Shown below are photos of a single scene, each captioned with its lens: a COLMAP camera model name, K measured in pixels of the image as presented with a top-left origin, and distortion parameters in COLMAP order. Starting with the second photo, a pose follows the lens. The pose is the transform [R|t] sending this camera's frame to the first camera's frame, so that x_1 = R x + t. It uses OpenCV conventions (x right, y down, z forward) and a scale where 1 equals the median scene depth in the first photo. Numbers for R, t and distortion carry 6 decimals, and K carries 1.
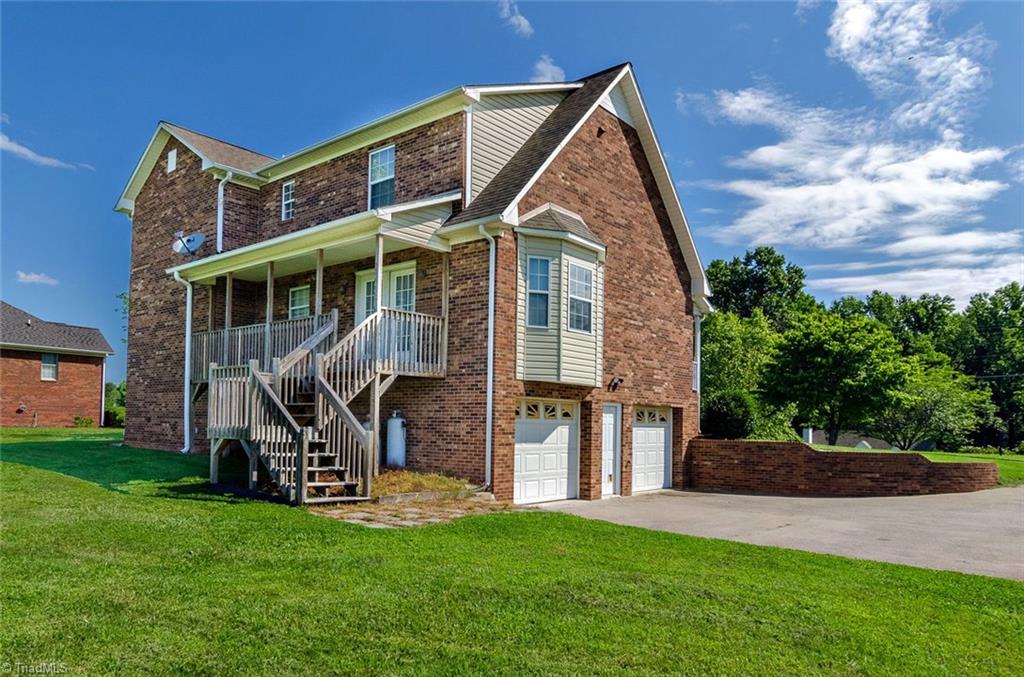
lens RADIAL K [[731.6, 0, 458.3], [0, 731.6, 391.3], [0, 0, 1]] dist [-0.032808, -0.000627]
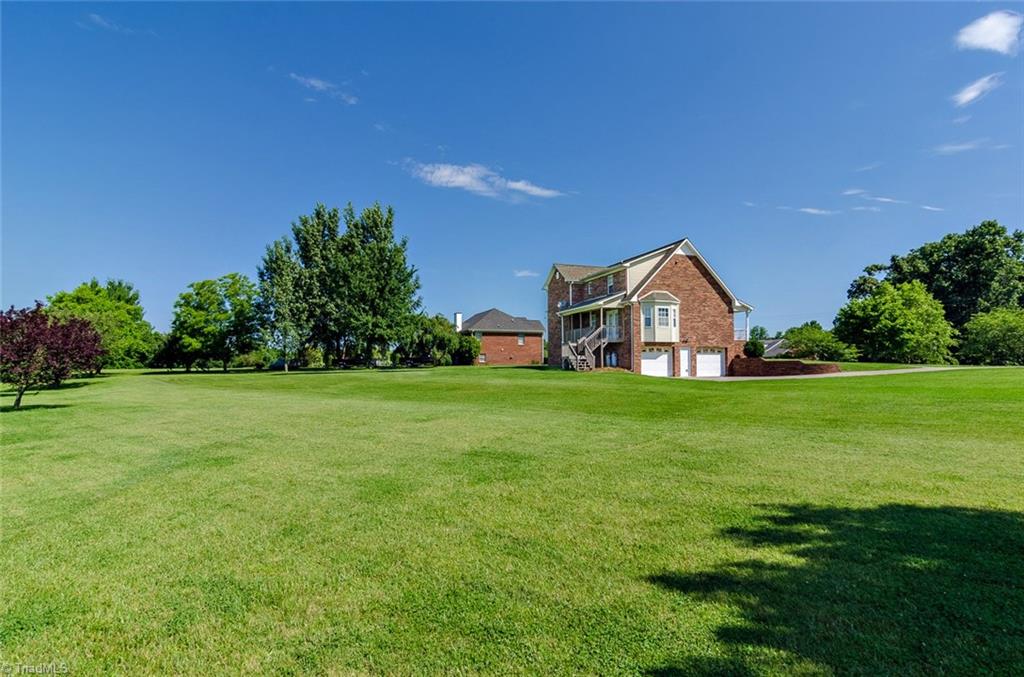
lens RADIAL K [[556.5, 0, 512.2], [0, 556.5, 346.7], [0, 0, 1]] dist [-0.006524, -0.000147]
pose [[0.868938, -0.038534, -0.493419, 0.774340], [0.041655, 0.999121, -0.004671, -0.005132], [0.493165, -0.016494, 0.869779, -1.517533]]
